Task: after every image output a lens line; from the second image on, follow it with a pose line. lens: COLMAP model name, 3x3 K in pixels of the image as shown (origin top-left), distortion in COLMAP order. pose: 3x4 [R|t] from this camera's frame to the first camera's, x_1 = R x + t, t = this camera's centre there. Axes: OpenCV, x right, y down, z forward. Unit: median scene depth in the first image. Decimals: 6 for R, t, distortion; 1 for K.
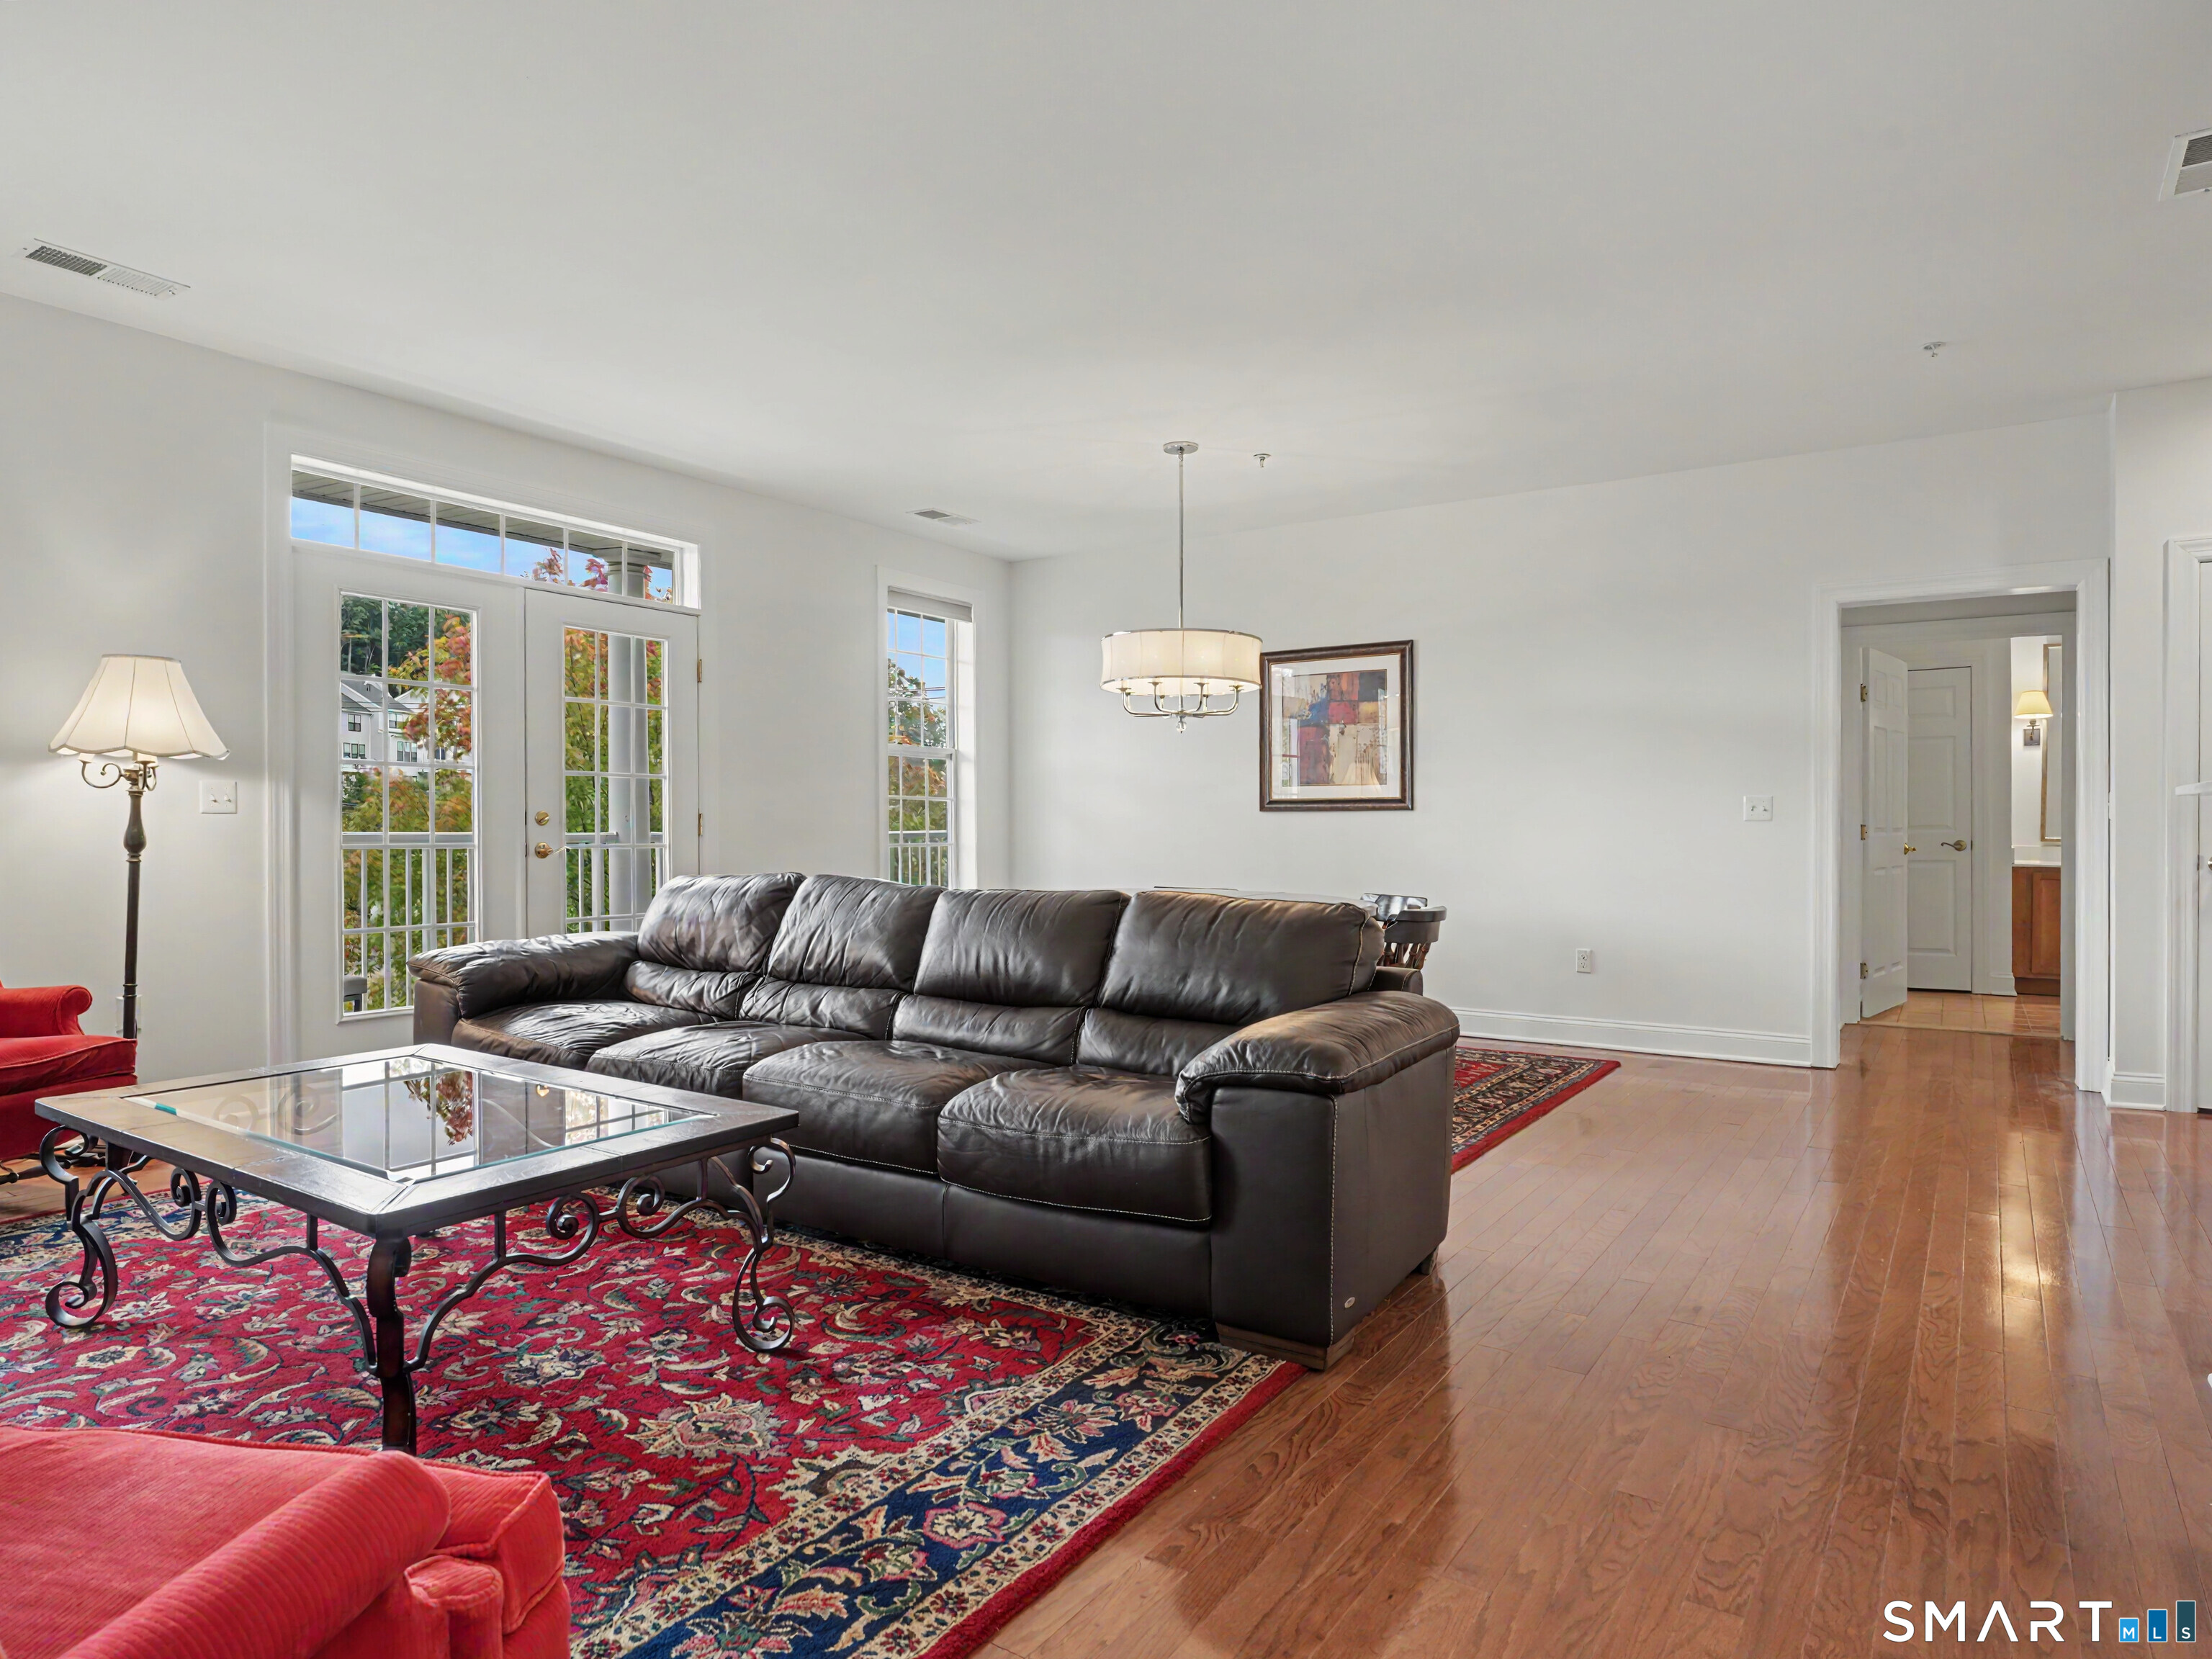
lens RADIAL K [[1318.2, 0, 1104.1], [0, 1318.2, 838.7], [0, 0, 1]] dist [-0.003965, -0.002650]
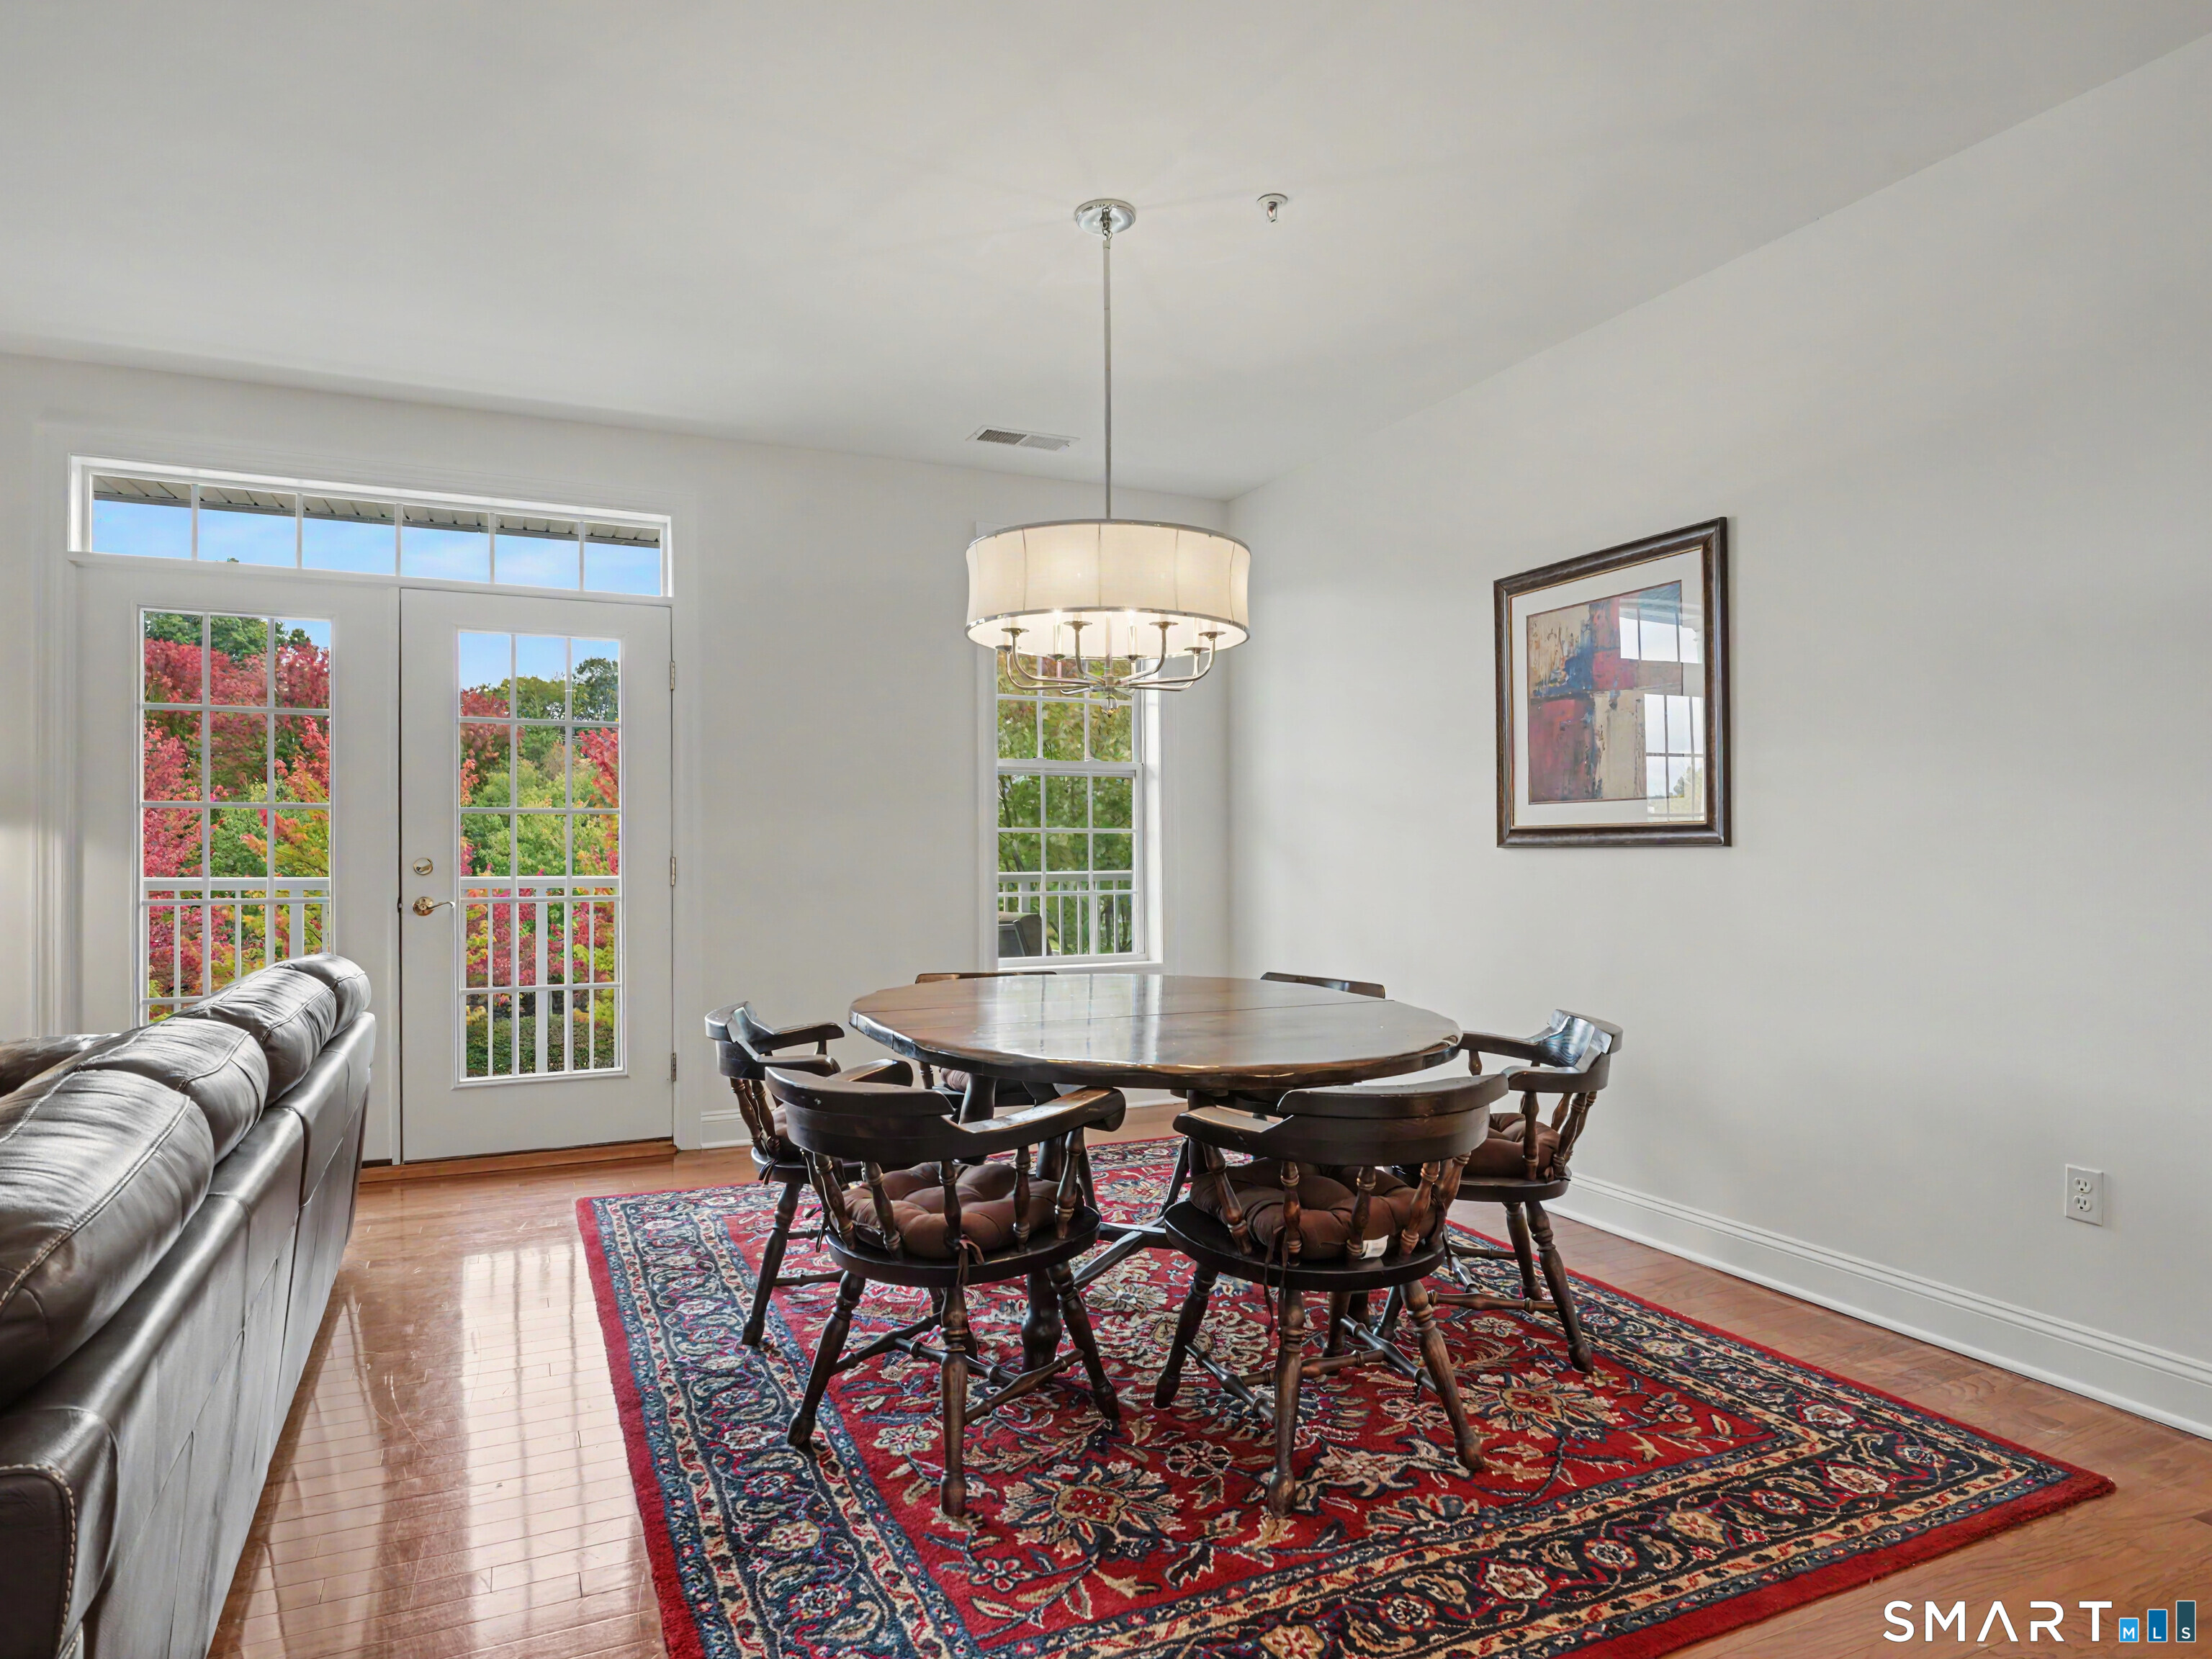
lens RADIAL K [[1300.3, 0, 1099.0], [0, 1300.3, 838.3], [0, 0, 1]] dist [-0.011981, 0.002388]
pose [[0.853869, -0.008393, -0.520421, 0.503689], [0.000127, 0.999873, -0.015918, -0.028313], [0.520489, 0.013525, 0.853761, 0.762897]]
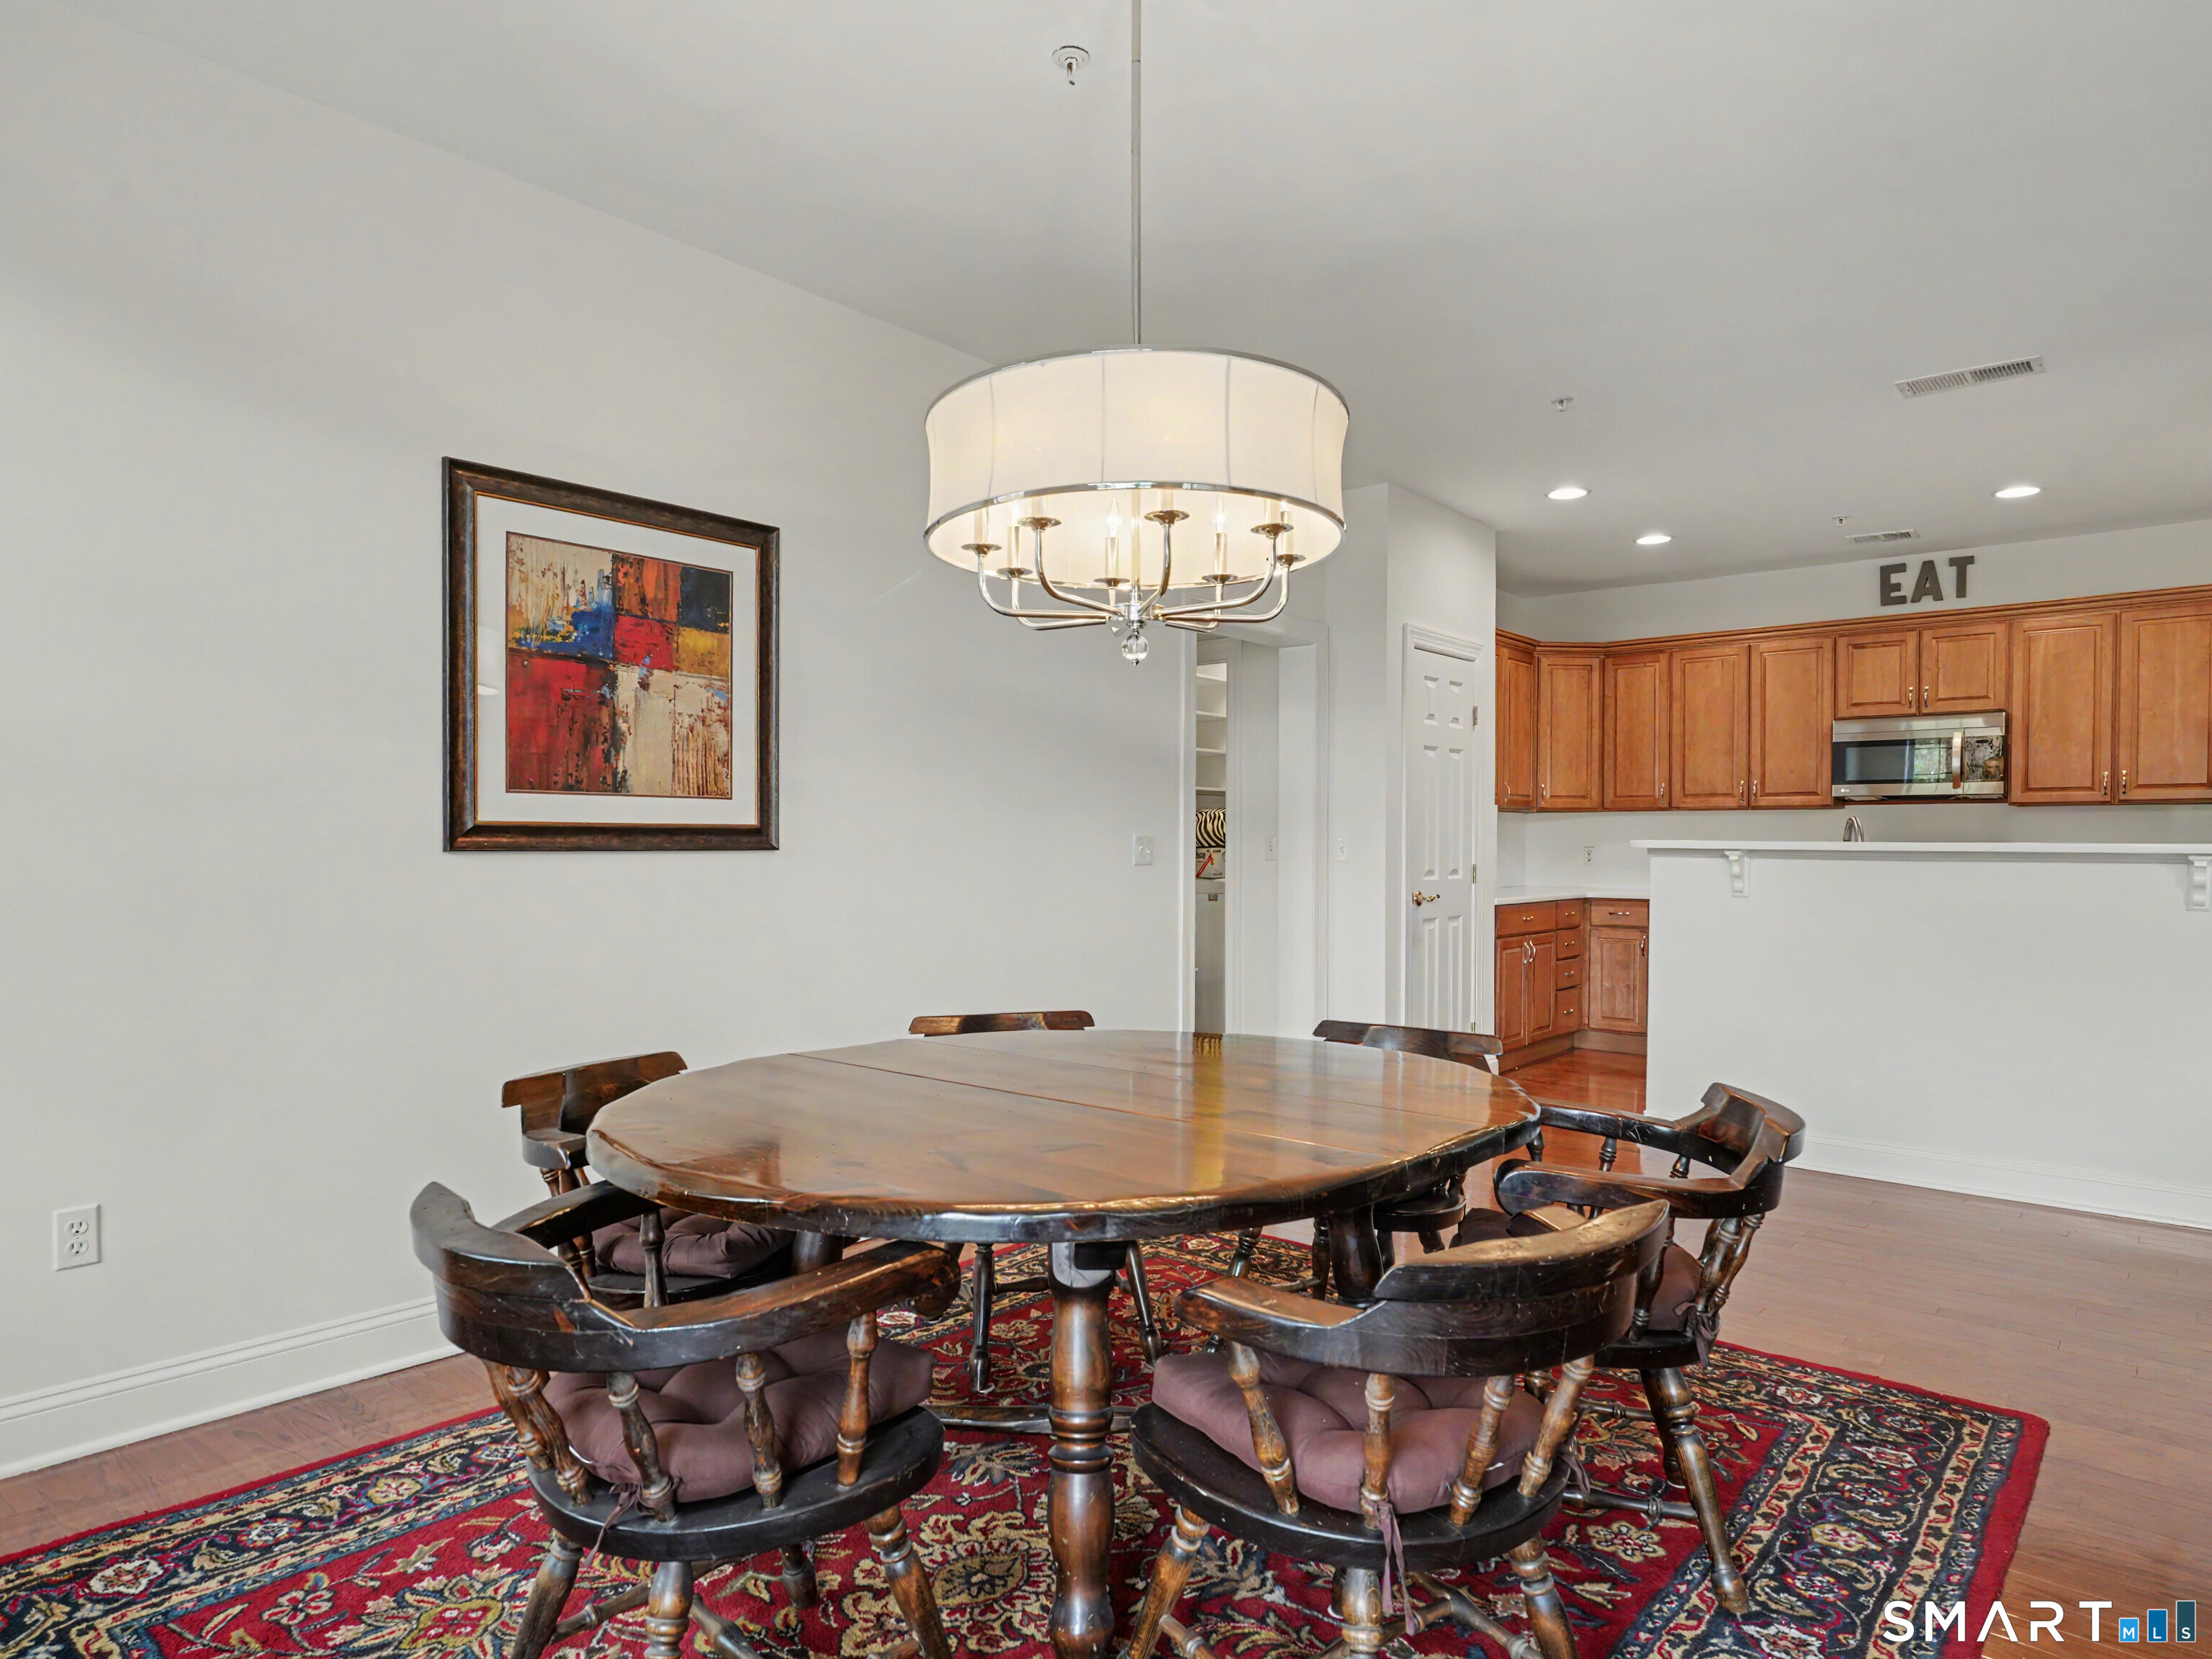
lens RADIAL K [[1311.2, 0, 1094.6], [0, 1311.2, 836.7], [0, 0, 1]] dist [-0.008824, 0.000130]
pose [[0.122407, 0.006103, 0.992461, -0.485538], [0.002214, 0.999977, -0.006423, -0.040045], [-0.992478, 0.002983, 0.122391, 1.412158]]
